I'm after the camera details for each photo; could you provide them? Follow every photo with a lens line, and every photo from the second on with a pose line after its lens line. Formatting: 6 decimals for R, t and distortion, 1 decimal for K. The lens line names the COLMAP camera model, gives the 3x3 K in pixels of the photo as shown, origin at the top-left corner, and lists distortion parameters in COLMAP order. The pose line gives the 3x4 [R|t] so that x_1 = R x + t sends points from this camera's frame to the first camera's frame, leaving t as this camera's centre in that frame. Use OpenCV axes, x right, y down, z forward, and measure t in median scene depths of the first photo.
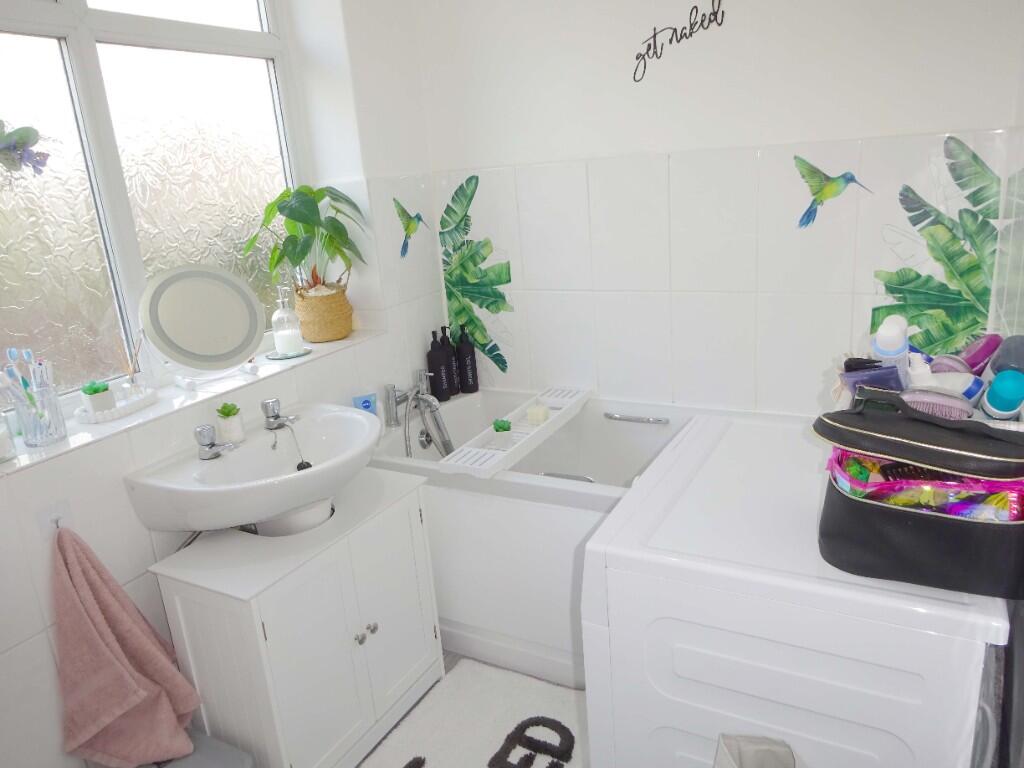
lens RADIAL K [[737.3, 0, 510.8], [0, 737.3, 383.3], [0, 0, 1]] dist [-0.008253, -0.001663]
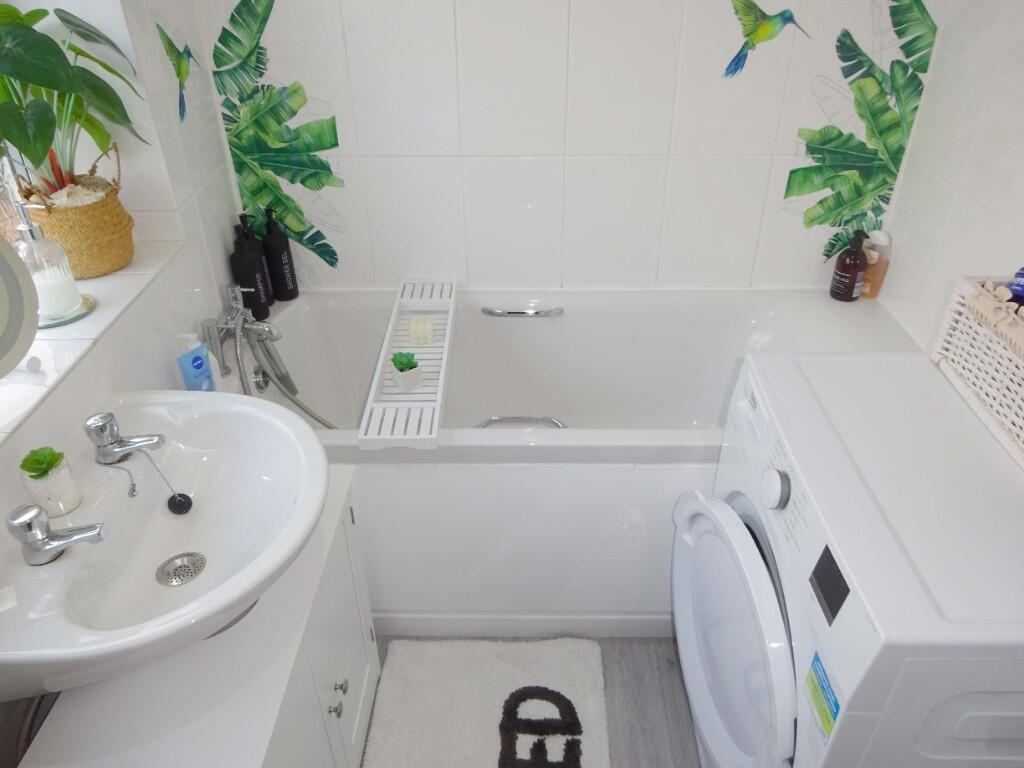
lens RADIAL K [[737.3, 0, 512.9], [0, 737.3, 383.0], [0, 0, 1]] dist [-0.008253, -0.001663]
pose [[0.883035, -0.198136, 0.425430, -0.230572], [0.076221, 0.955021, 0.286577, -0.124758], [-0.463076, -0.220631, 0.858419, 0.283353]]
